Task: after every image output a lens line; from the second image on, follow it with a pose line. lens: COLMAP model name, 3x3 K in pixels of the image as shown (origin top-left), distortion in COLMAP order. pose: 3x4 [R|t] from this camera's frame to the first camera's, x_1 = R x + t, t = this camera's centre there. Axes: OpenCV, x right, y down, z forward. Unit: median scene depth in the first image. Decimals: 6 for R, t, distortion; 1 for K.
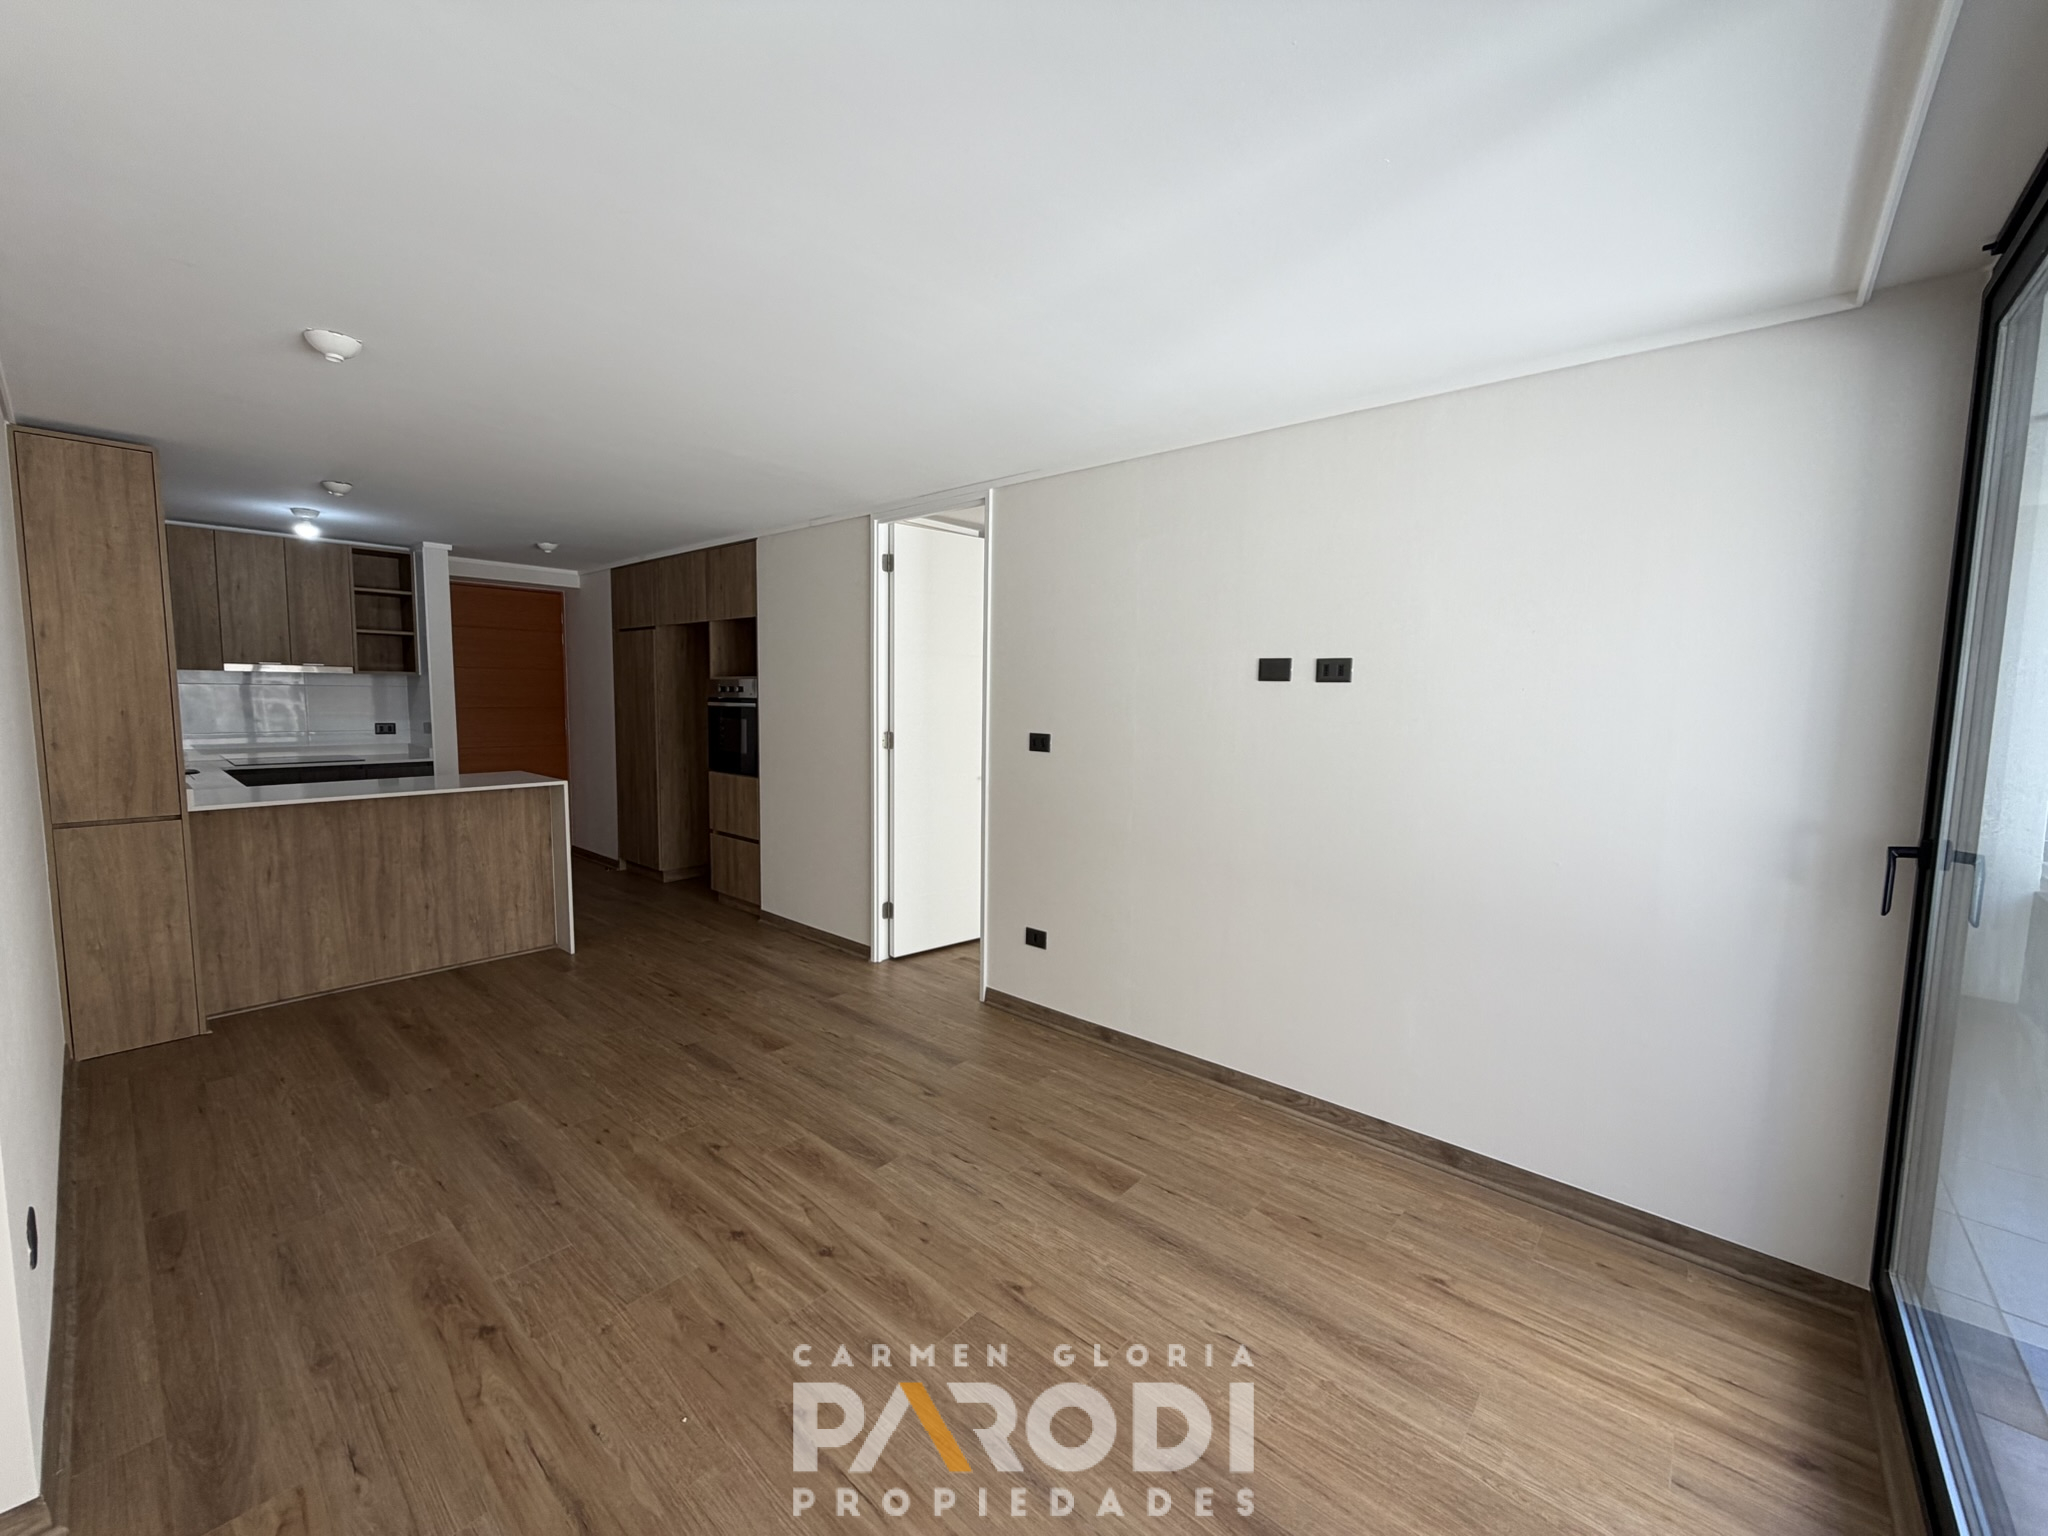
lens RADIAL K [[814.4, 0, 1019.9], [0, 814.4, 766.9], [0, 0, 1]] dist [-0.000240, -0.000396]
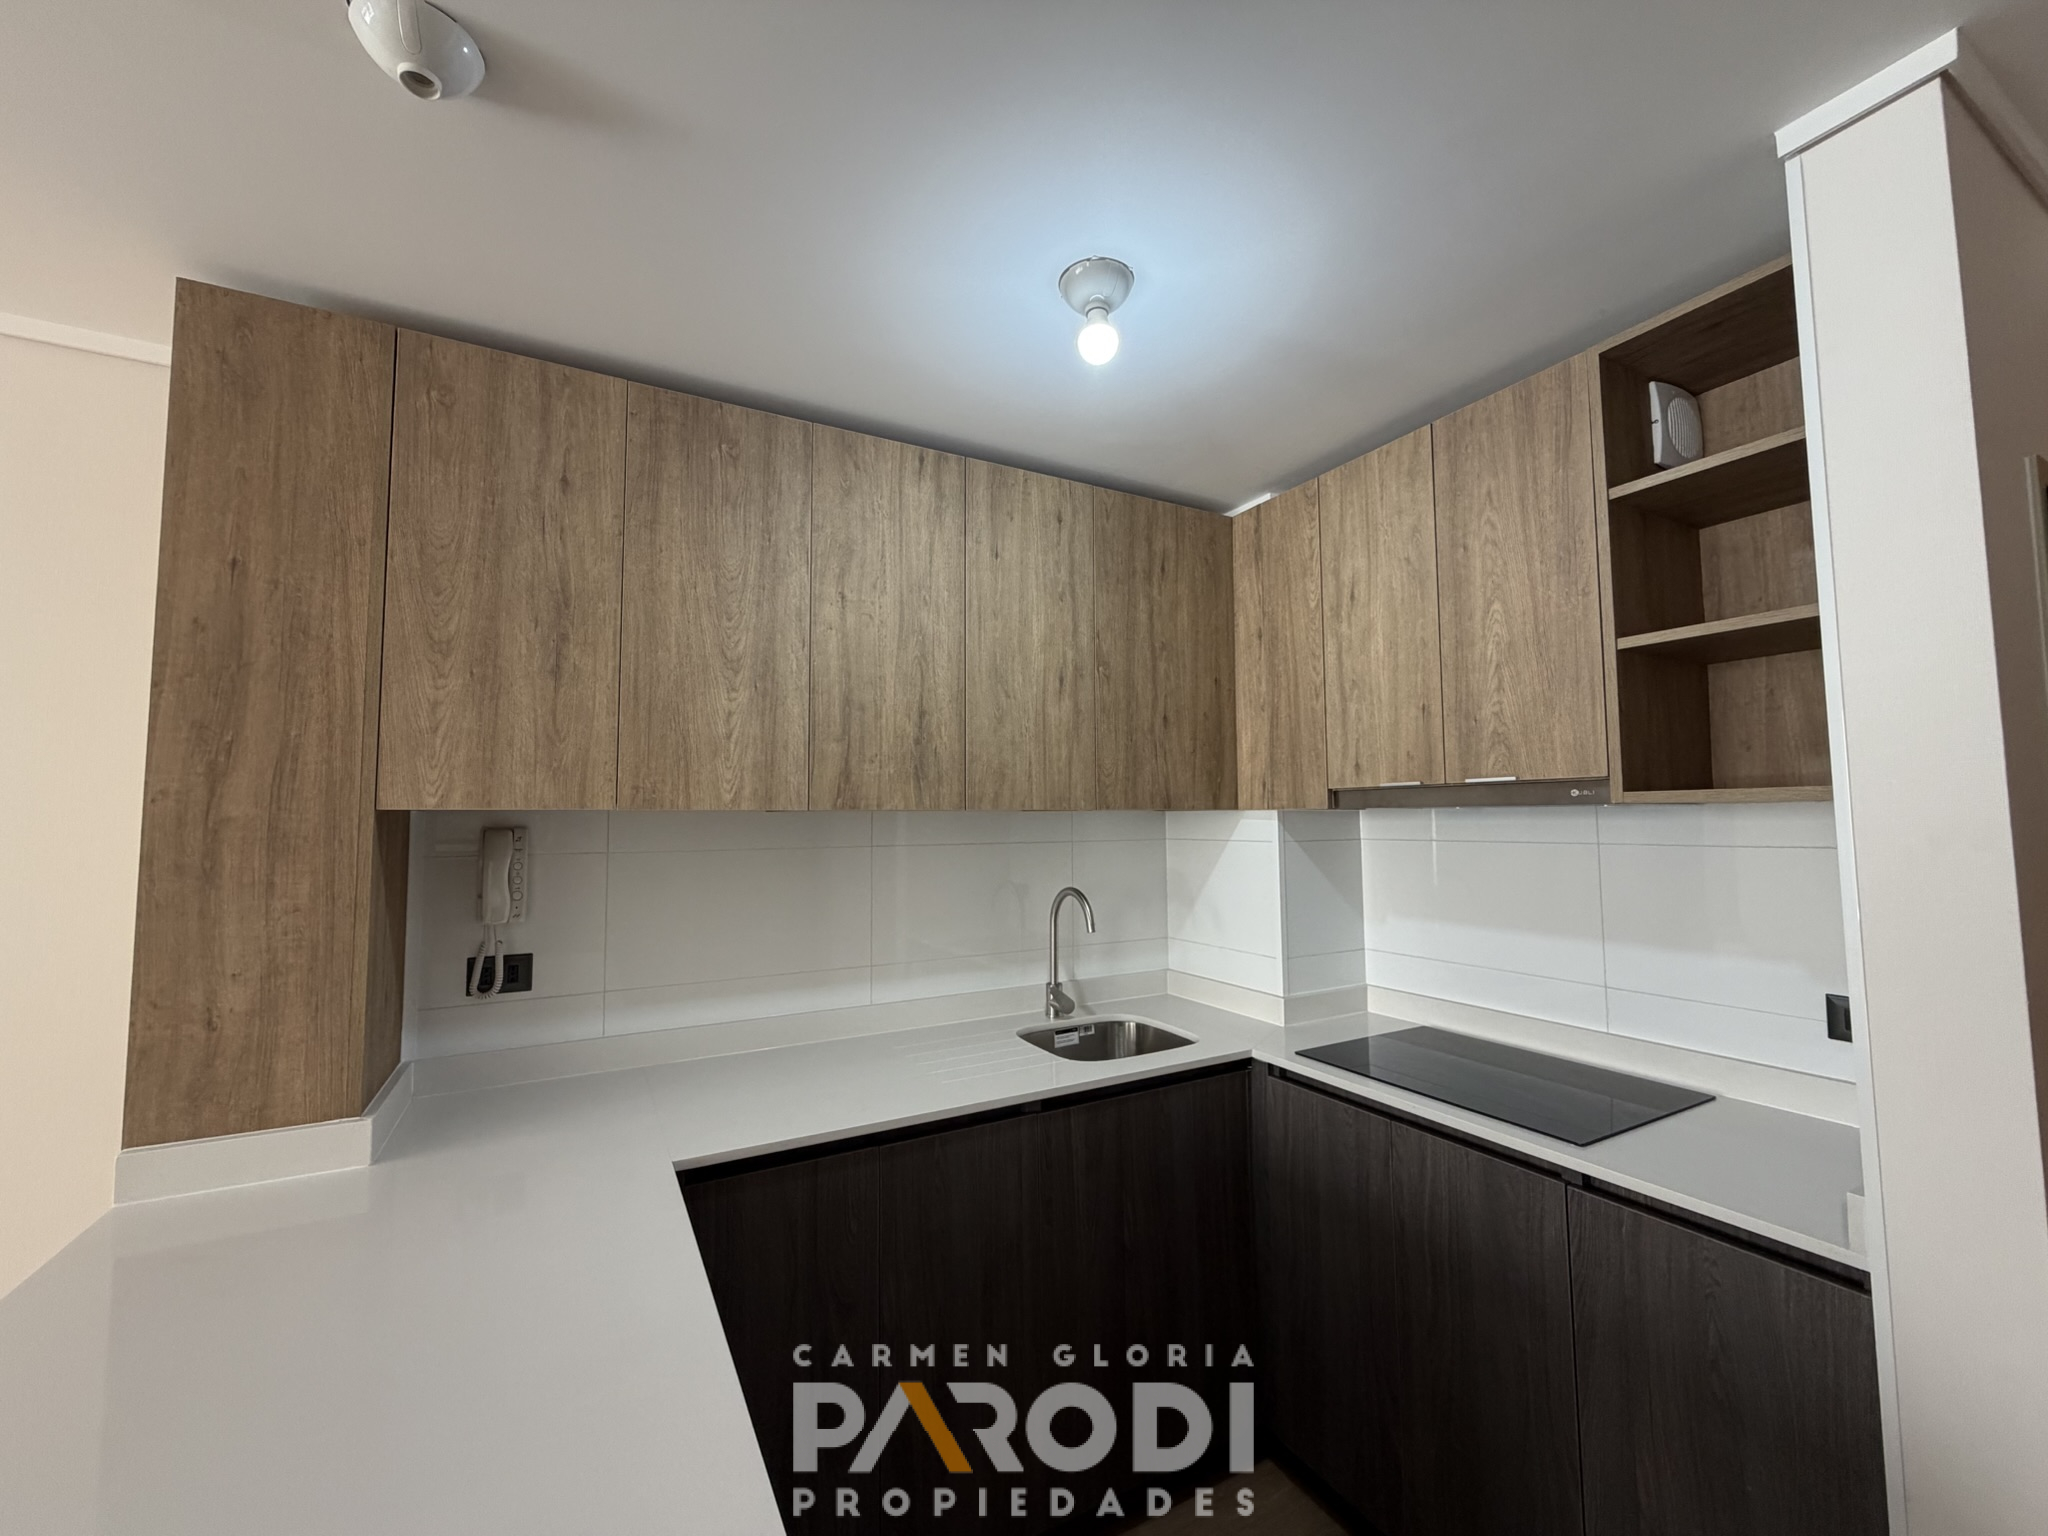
lens RADIAL K [[814.4, 0, 1021.2], [0, 814.4, 767.6], [0, 0, 1]] dist [-0.000240, -0.000396]
pose [[-0.347649, -0.074947, -0.934625, -0.712663], [-0.083835, 0.995292, -0.048628, -0.138732], [0.933869, 0.061449, -0.352296, 1.307920]]
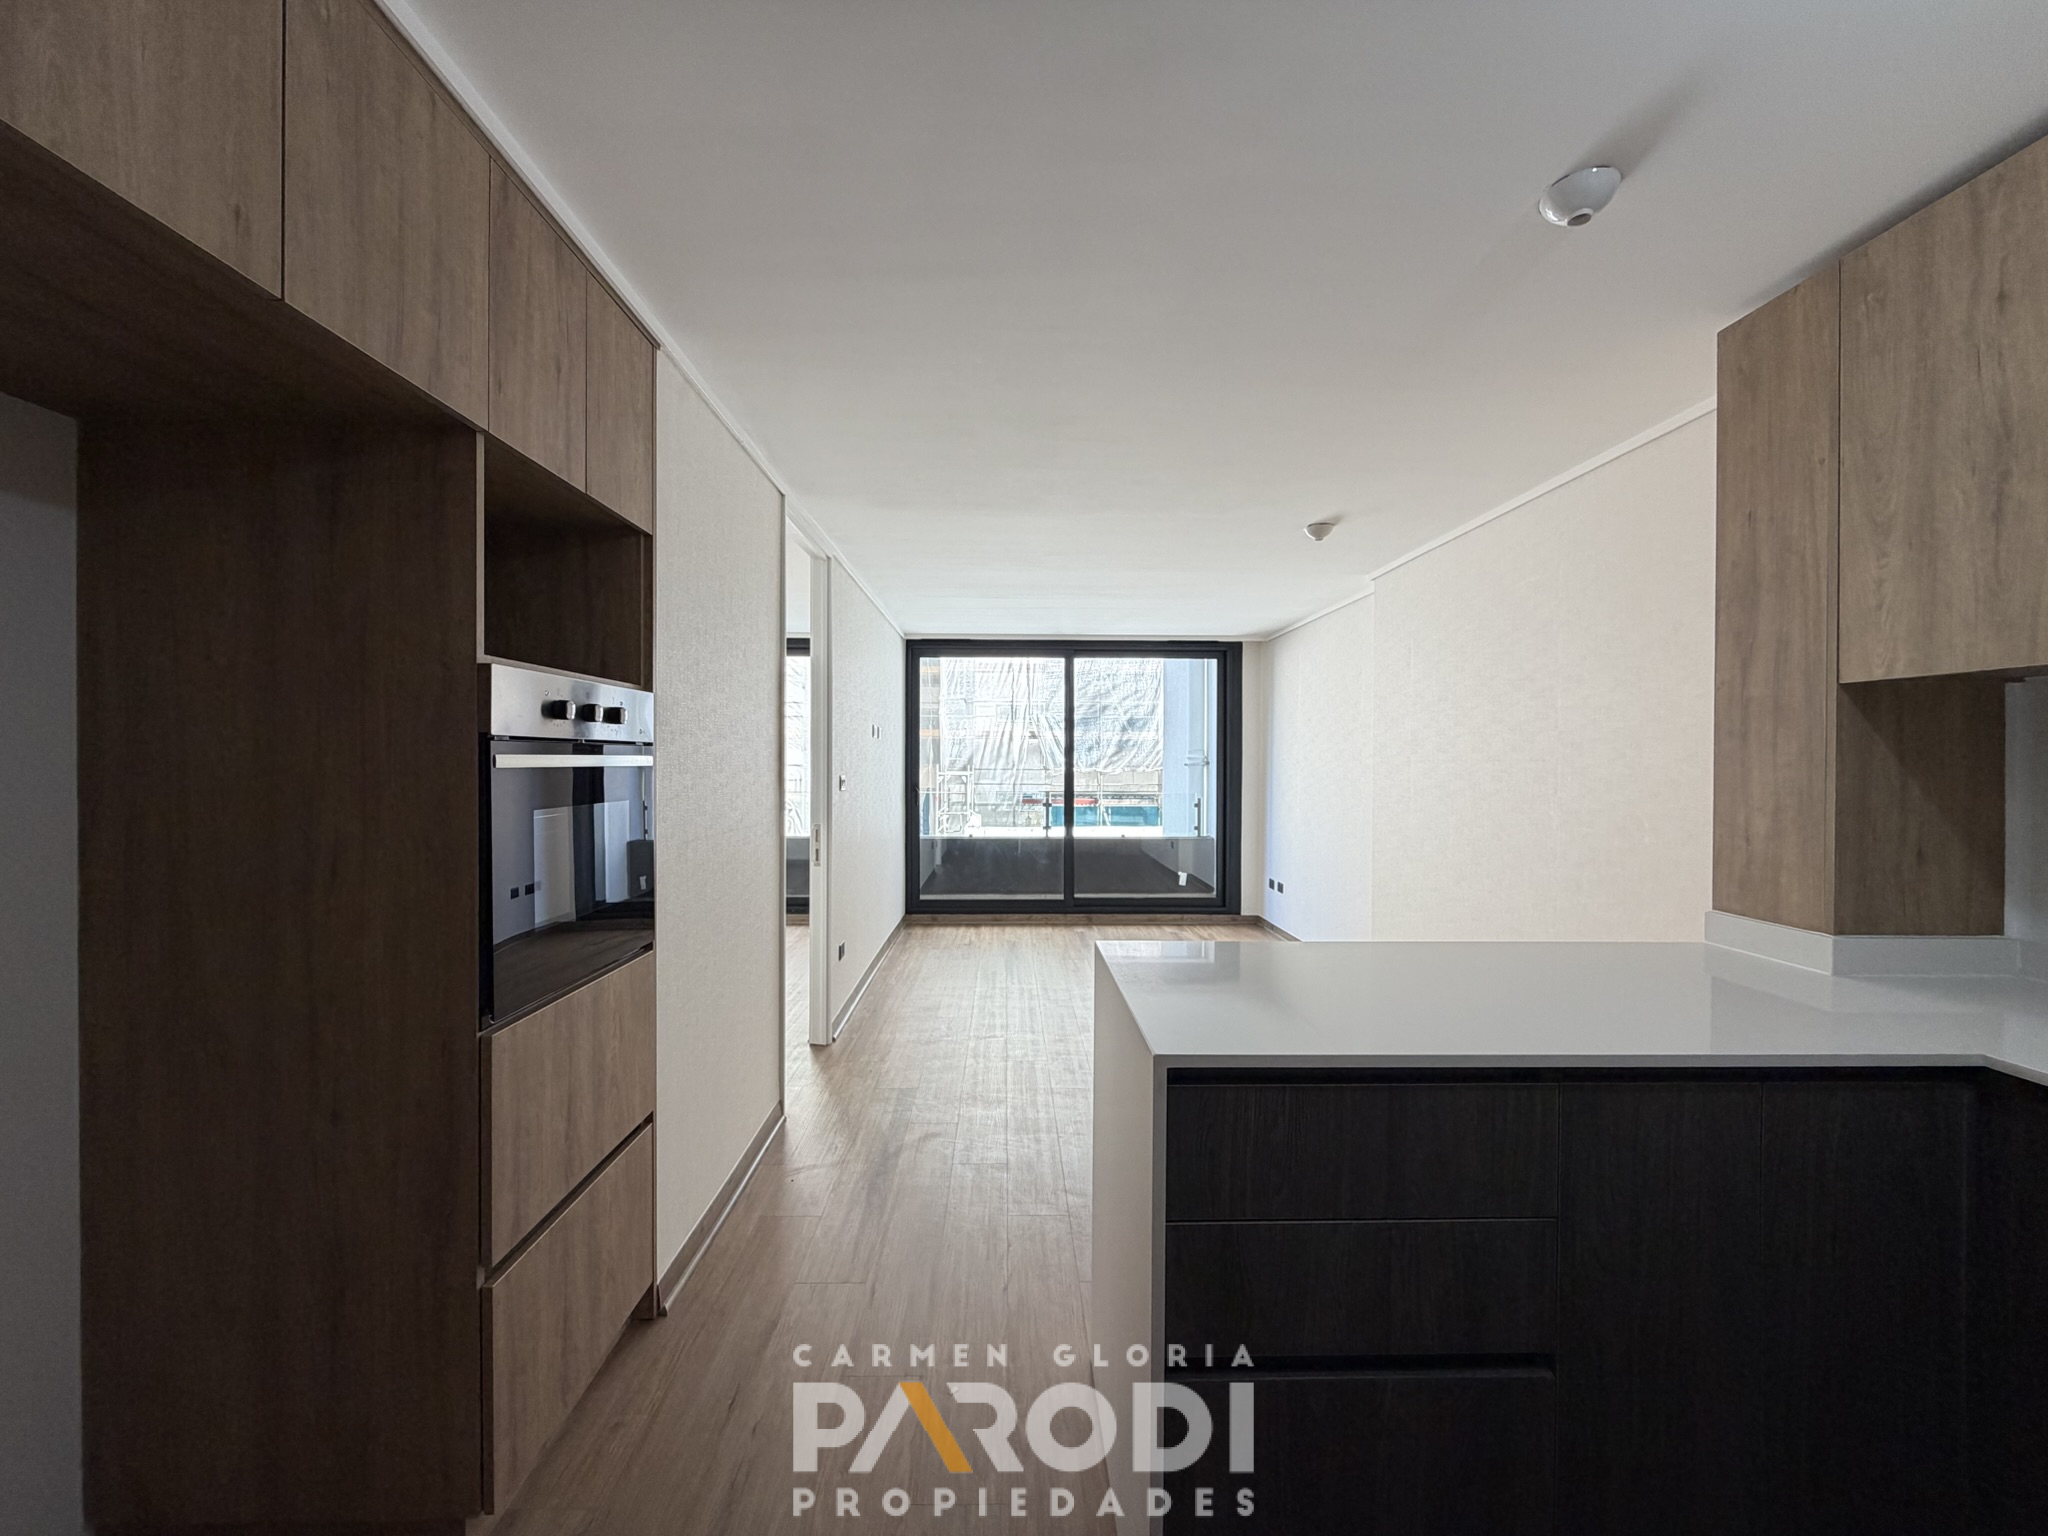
lens RADIAL K [[814.4, 0, 1019.0], [0, 814.4, 767.3], [0, 0, 1]] dist [-0.000240, -0.000396]
pose [[-0.670904, -0.022604, 0.741199, -0.981809], [0.053083, 0.995507, 0.078407, -0.126045], [-0.739641, 0.091949, -0.666690, 1.521516]]
